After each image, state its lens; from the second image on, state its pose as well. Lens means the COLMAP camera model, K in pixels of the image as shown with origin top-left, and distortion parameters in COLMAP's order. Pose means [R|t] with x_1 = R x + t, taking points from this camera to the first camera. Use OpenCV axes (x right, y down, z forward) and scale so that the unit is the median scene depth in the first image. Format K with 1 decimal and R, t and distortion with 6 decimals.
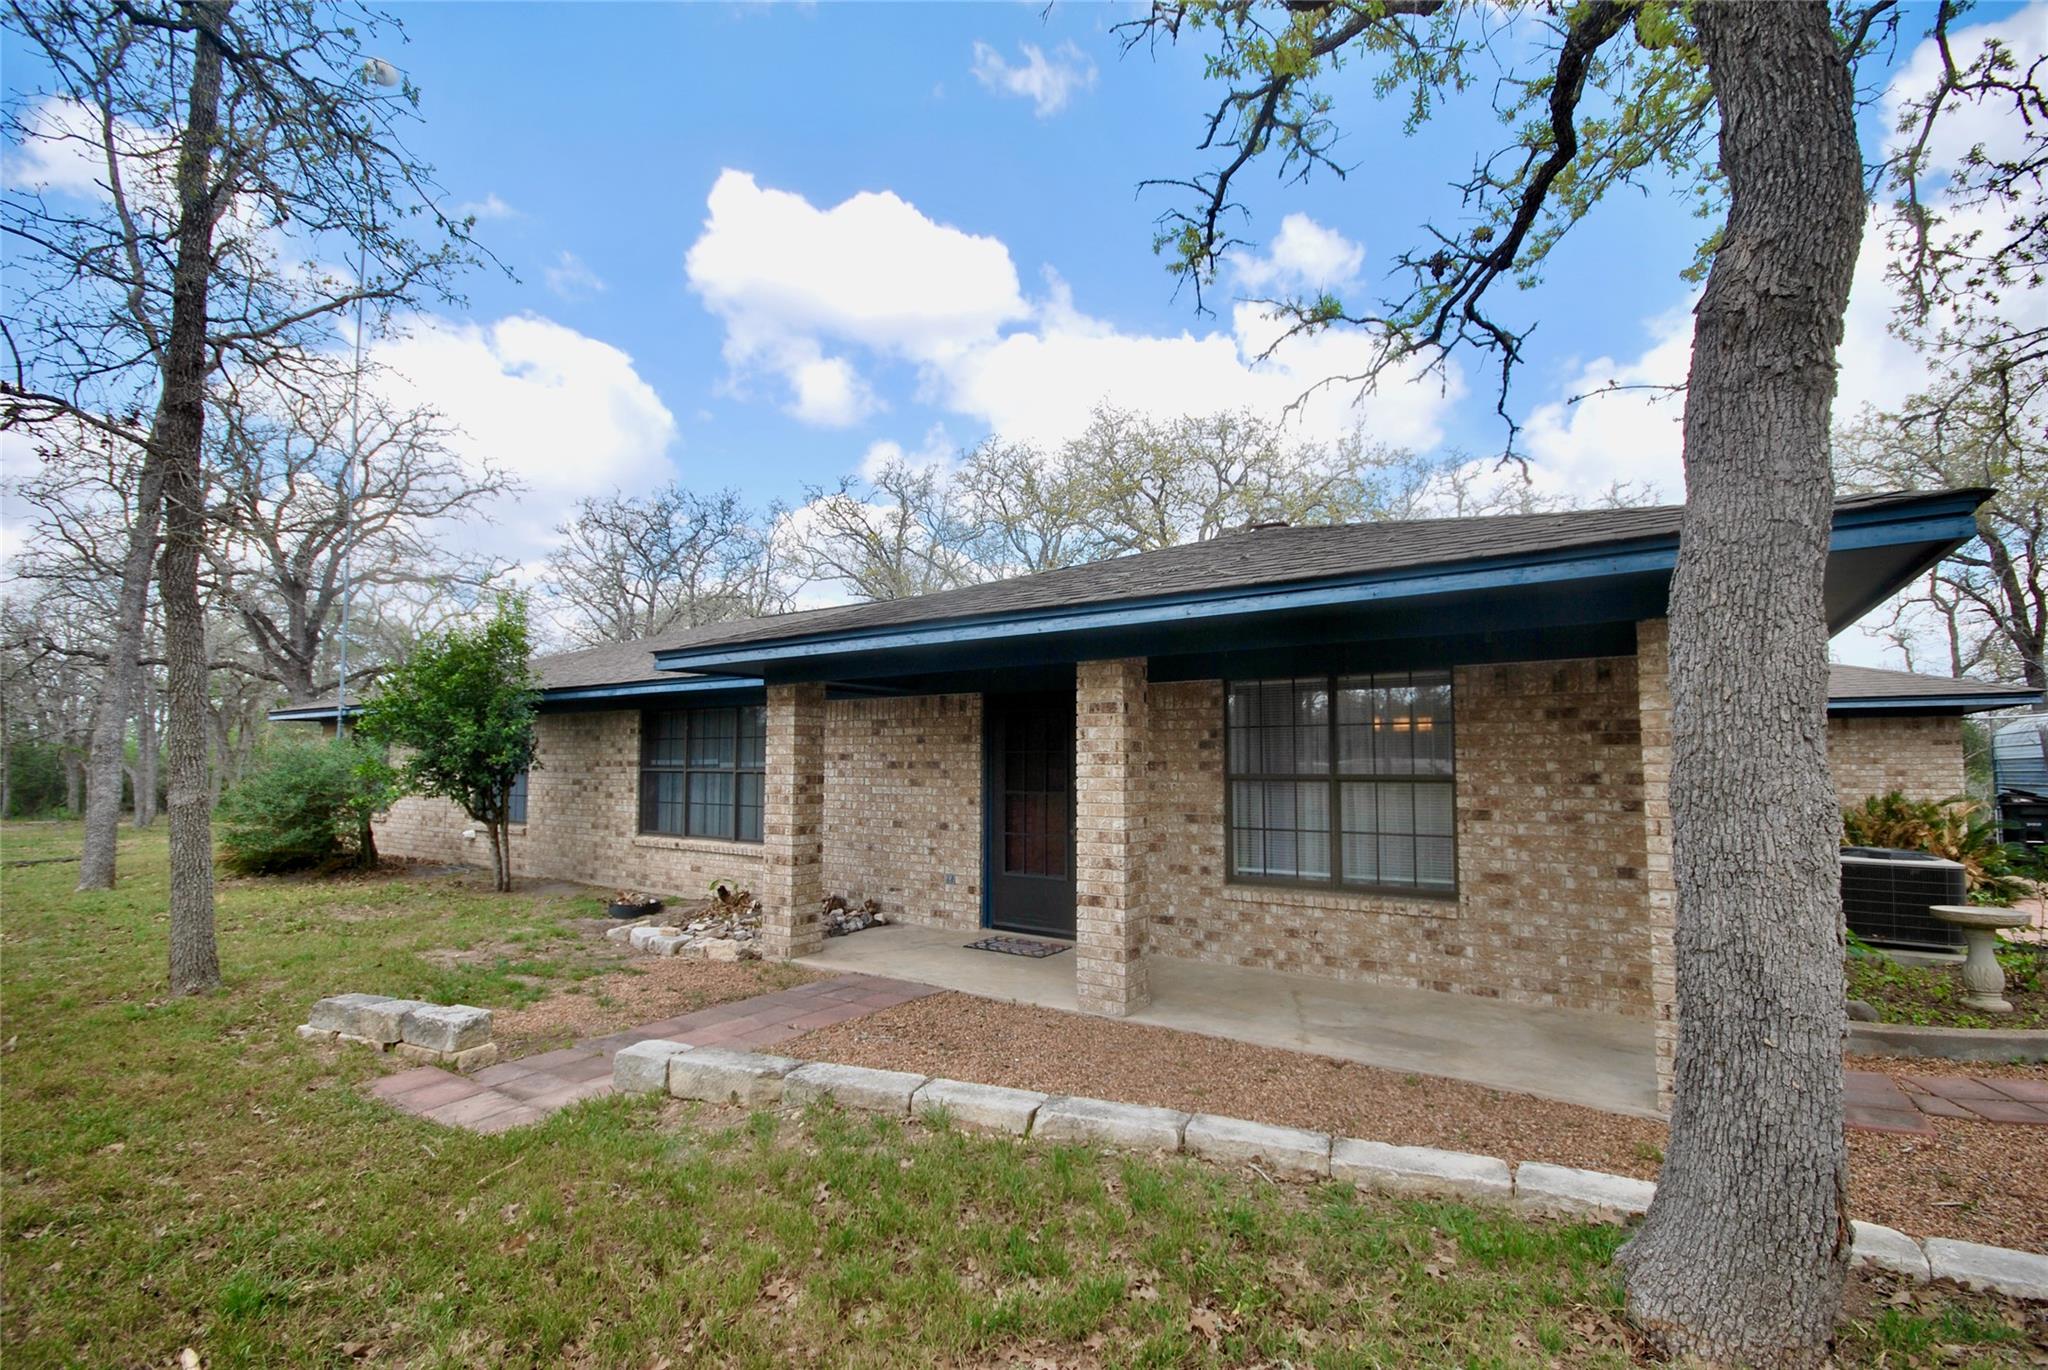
lens RADIAL K [[912.9, 0, 1026.7], [0, 912.9, 693.0], [0, 0, 1]] dist [0.000972, -0.004247]
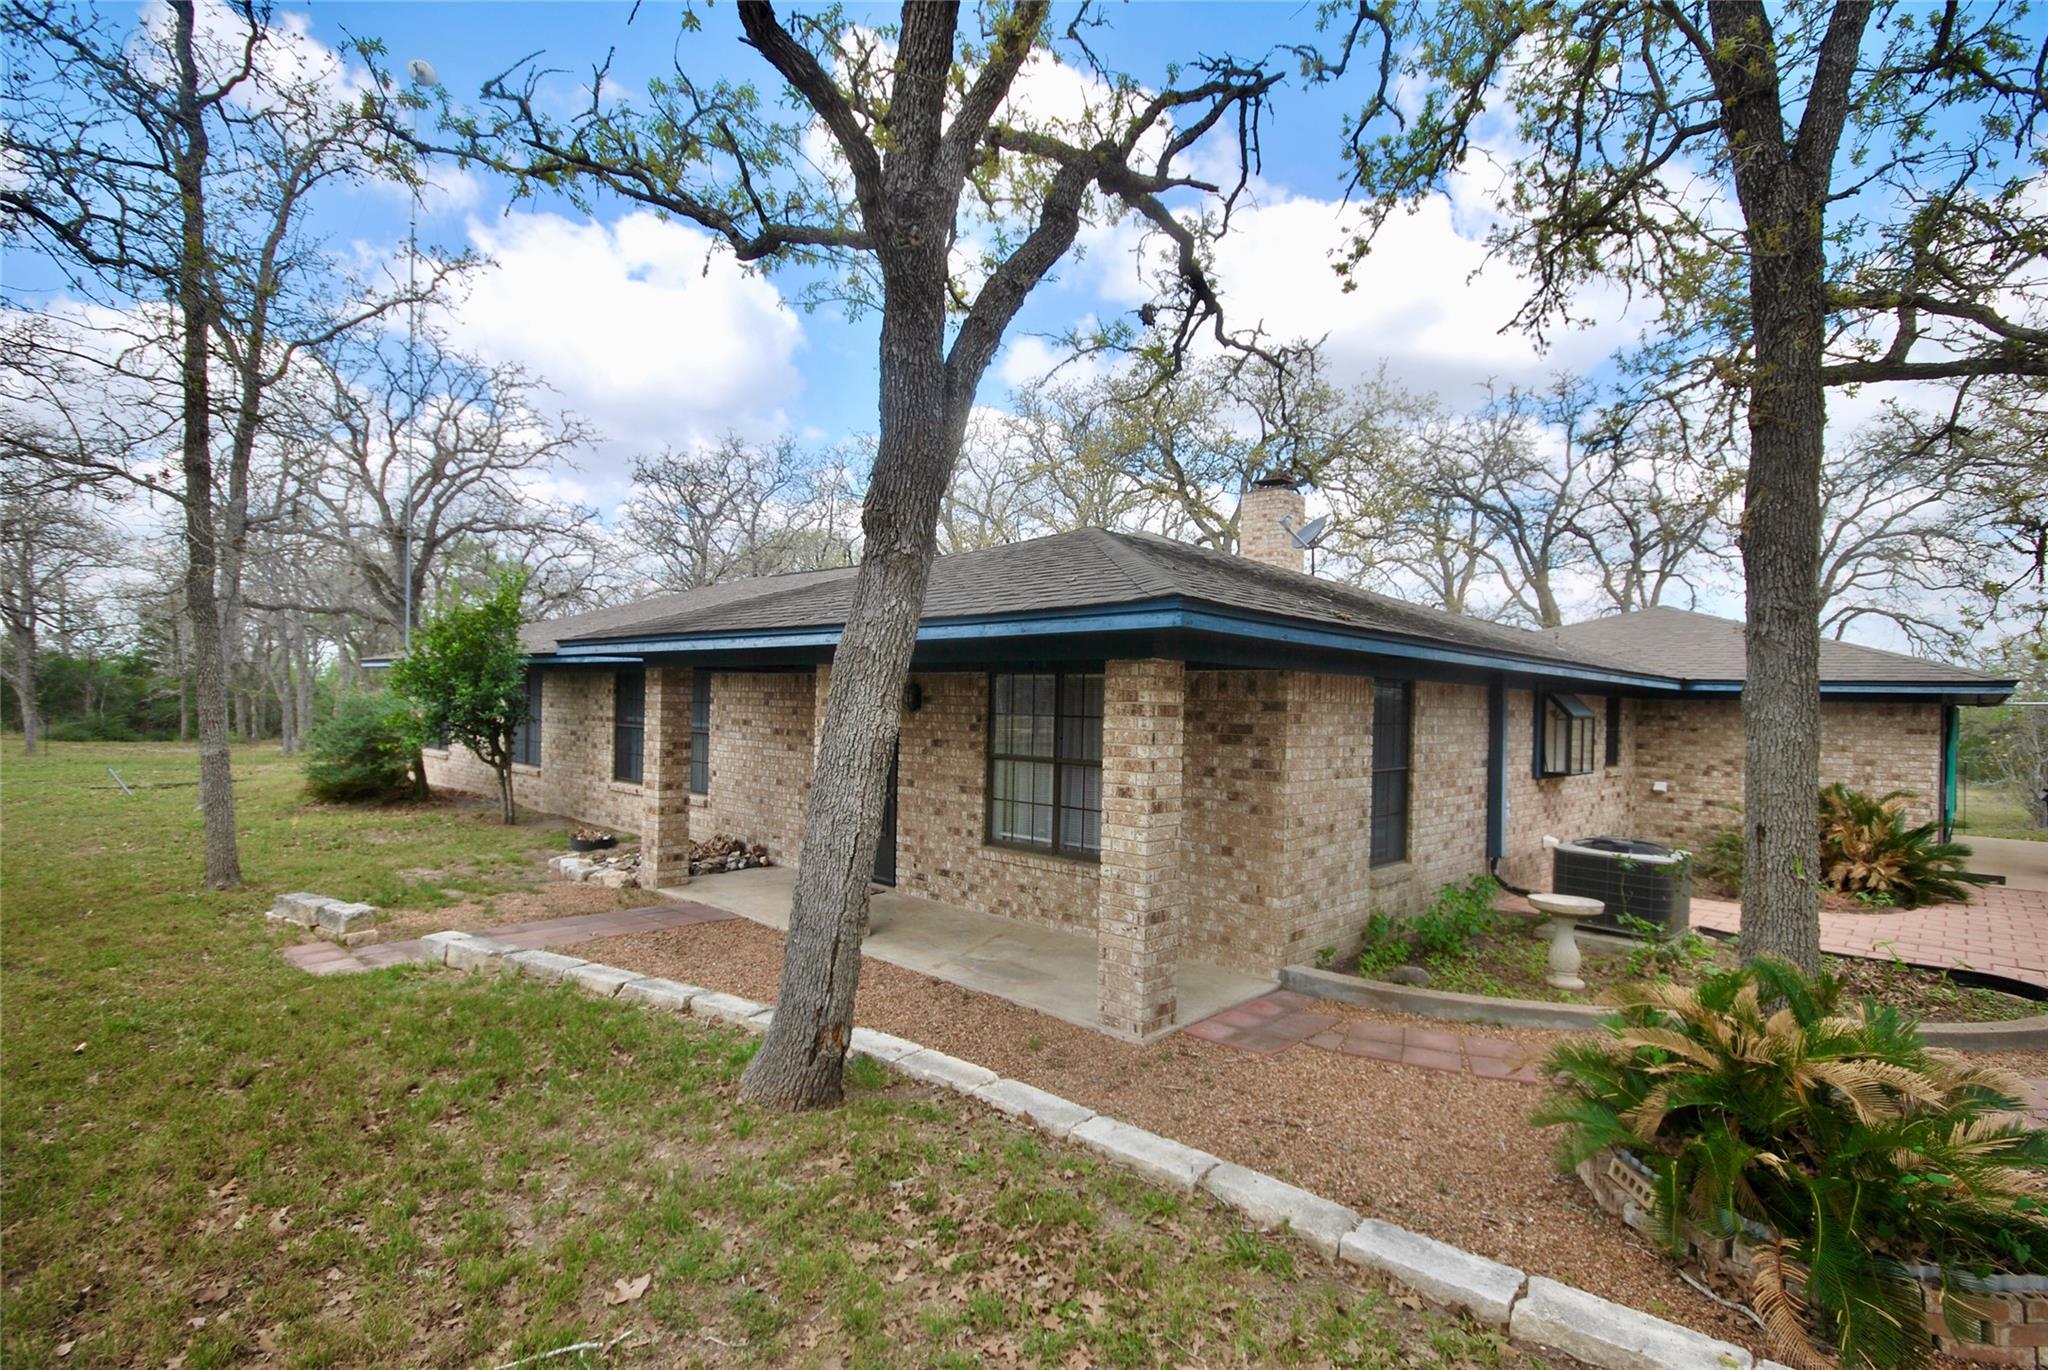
lens RADIAL K [[1014.4, 0, 1028.0], [0, 1014.4, 693.2], [0, 0, 1]] dist [0.005252, 0.004558]
pose [[0.985687, 0.021093, -0.167260, 0.433100], [-0.009603, 0.997556, 0.069209, -0.070602], [0.168311, -0.066612, 0.983481, -0.243131]]
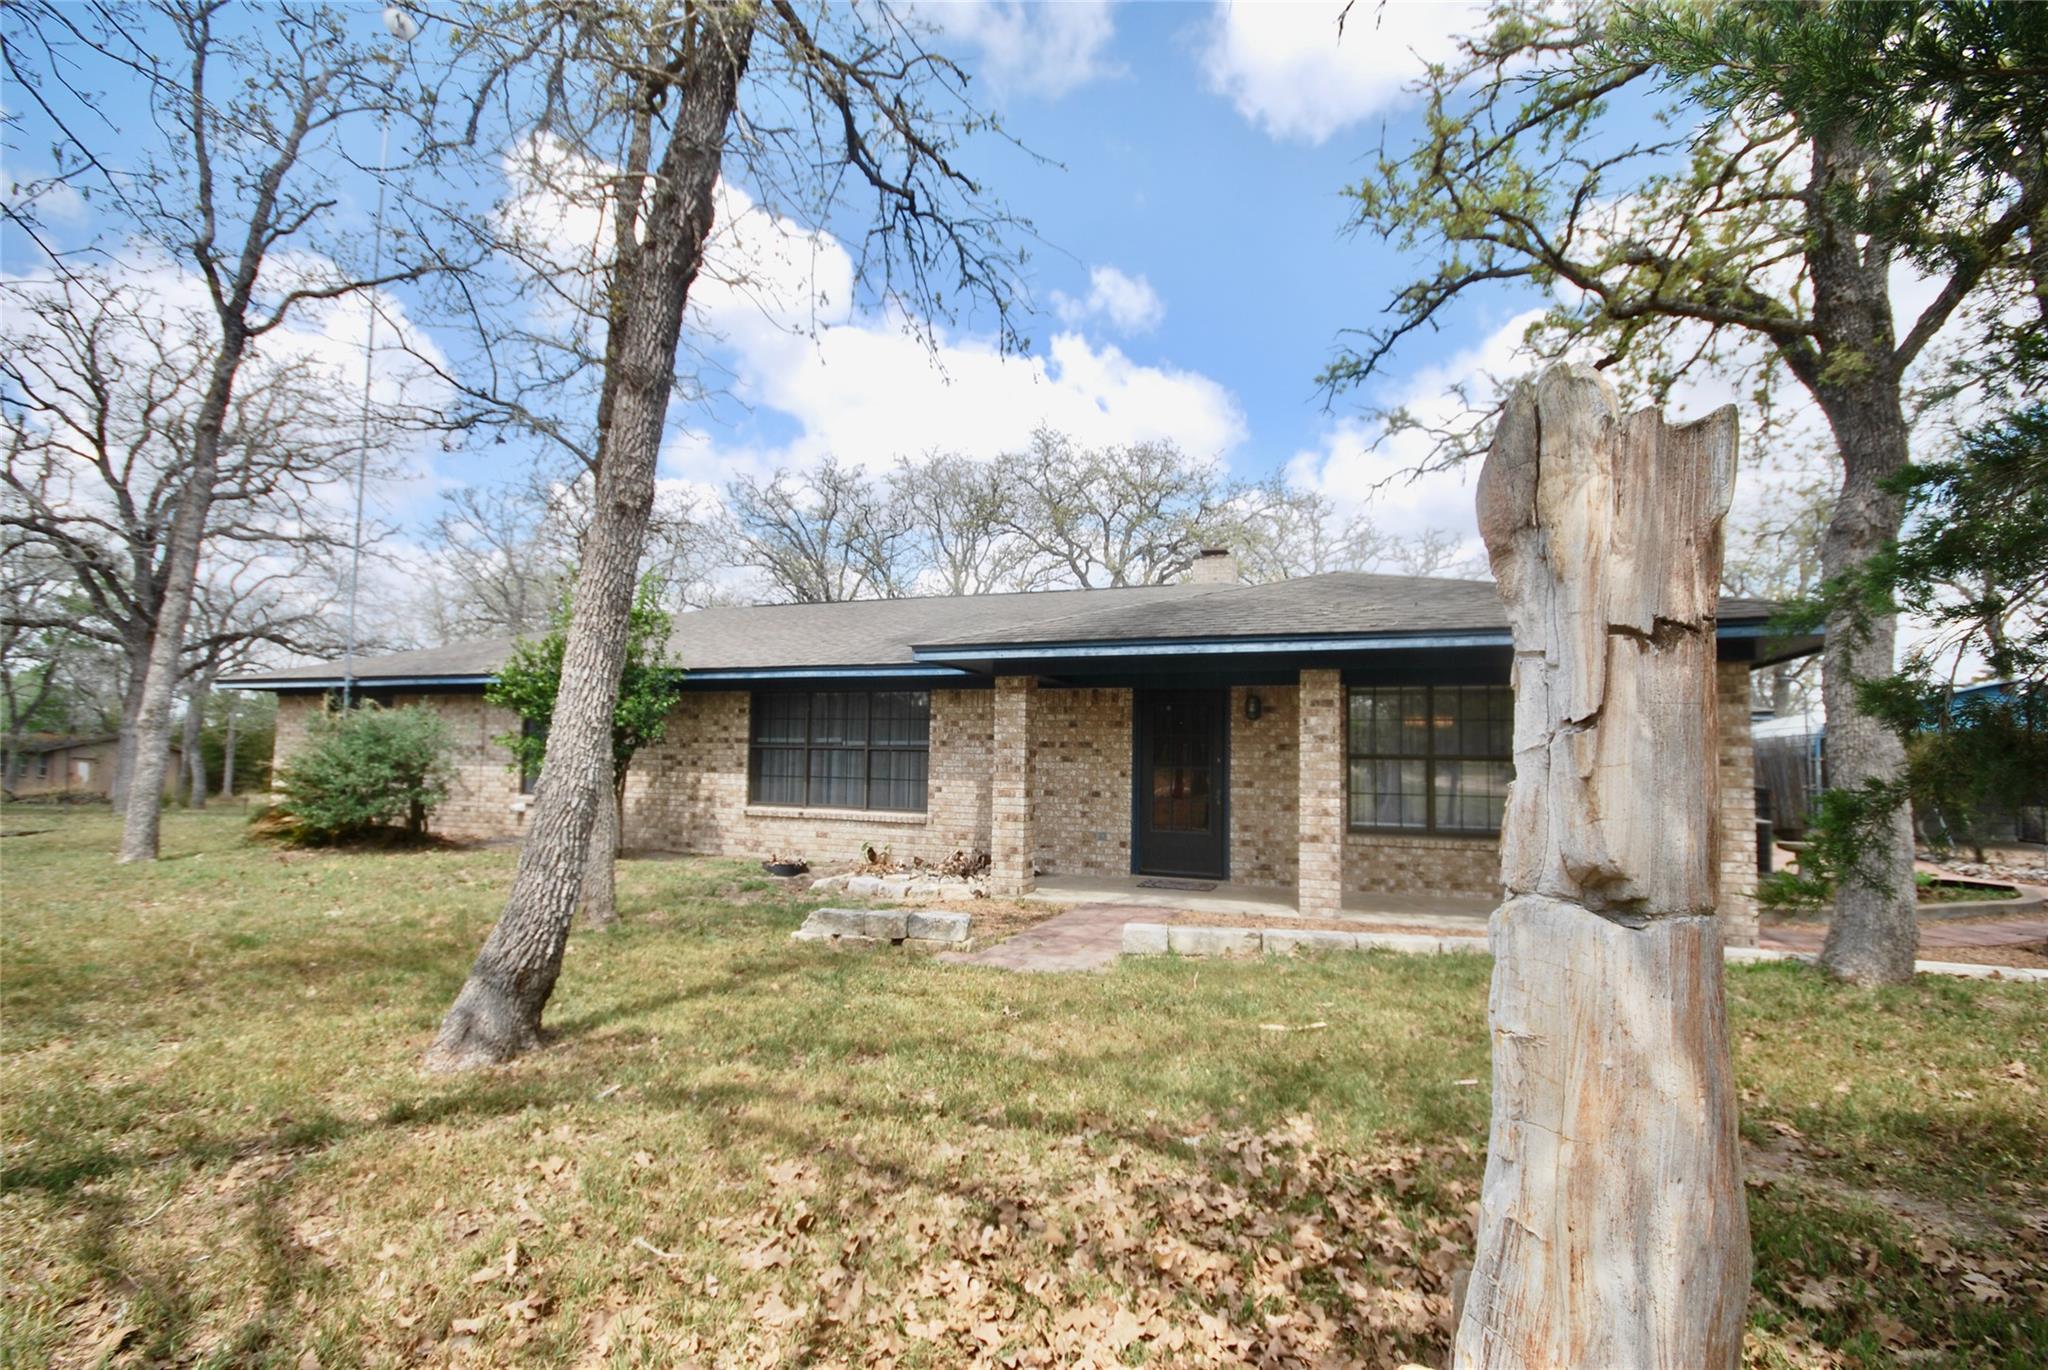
lens RADIAL K [[912.9, 0, 1024.4], [0, 912.9, 693.4], [0, 0, 1]] dist [0.000972, -0.004247]
pose [[0.972262, 0.034327, 0.231360, -0.514374], [-0.035172, 0.999381, -0.000473, 0.013531], [-0.231233, -0.007678, 0.972868, -0.201699]]
